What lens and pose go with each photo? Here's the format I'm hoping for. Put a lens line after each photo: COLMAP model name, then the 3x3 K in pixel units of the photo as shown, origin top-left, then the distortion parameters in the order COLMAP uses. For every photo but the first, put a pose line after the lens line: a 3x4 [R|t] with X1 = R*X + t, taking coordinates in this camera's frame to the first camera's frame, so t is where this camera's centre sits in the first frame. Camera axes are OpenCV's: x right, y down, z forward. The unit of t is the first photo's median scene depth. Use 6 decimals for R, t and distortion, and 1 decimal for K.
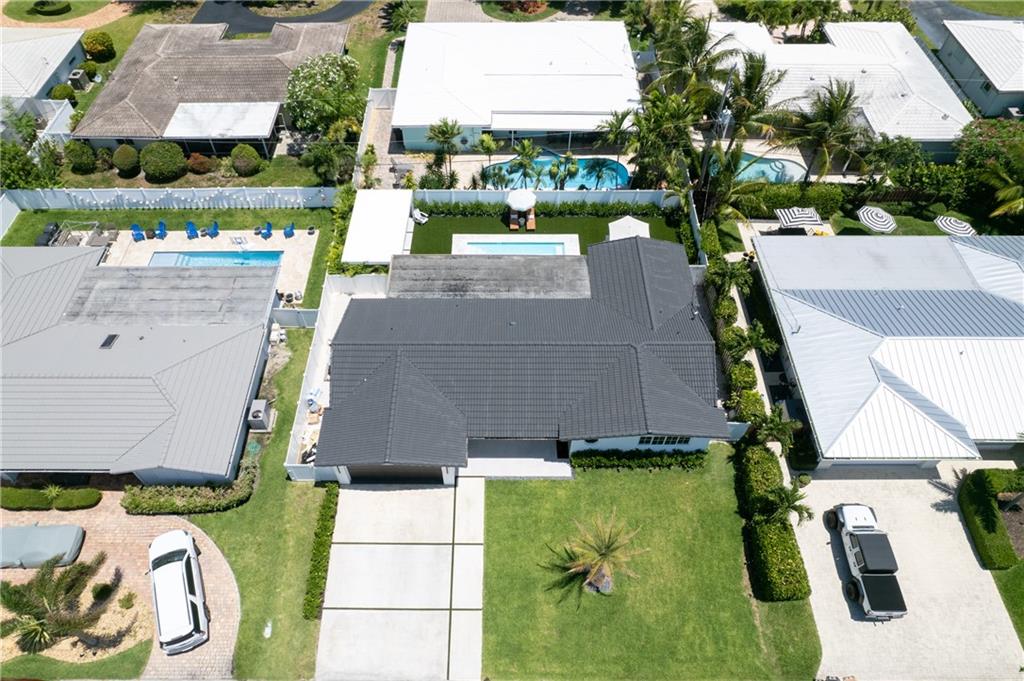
lens RADIAL K [[680.1, 0, 494.6], [0, 680.1, 349.0], [0, 0, 1]] dist [-0.071427, 0.068750]
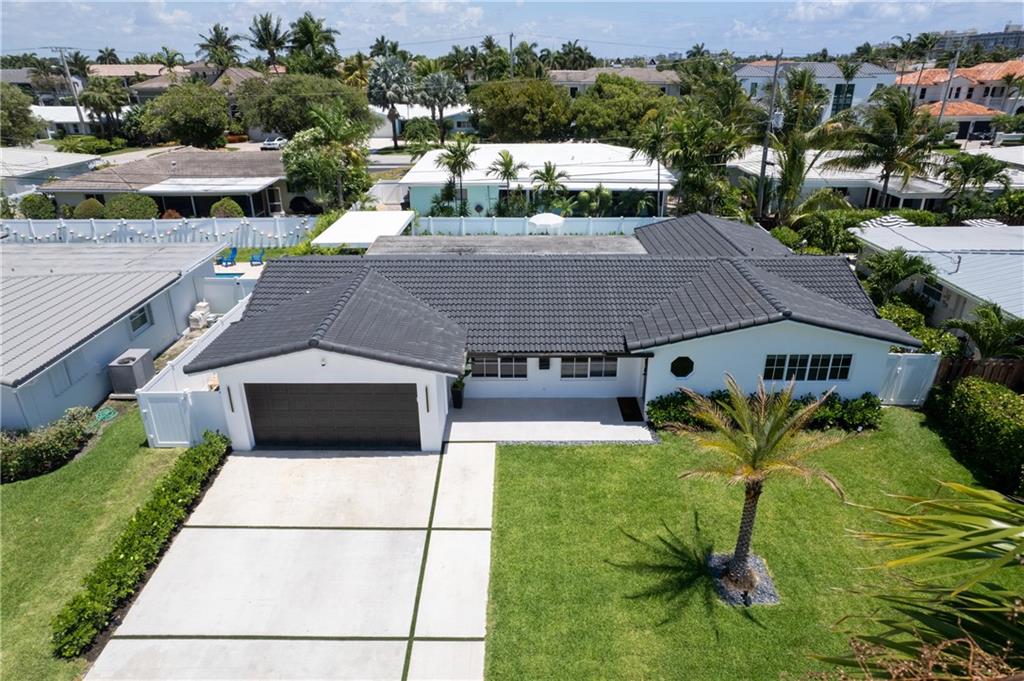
lens RADIAL K [[654.0, 0, 512.0], [0, 654.0, 340.5], [0, 0, 1]] dist [-0.070771, 0.060164]
pose [[0.999998, -0.001240, -0.001755, -0.000514], [0.000237, 0.875472, -0.483269, 0.342169], [0.002136, 0.483267, 0.875470, 0.452532]]
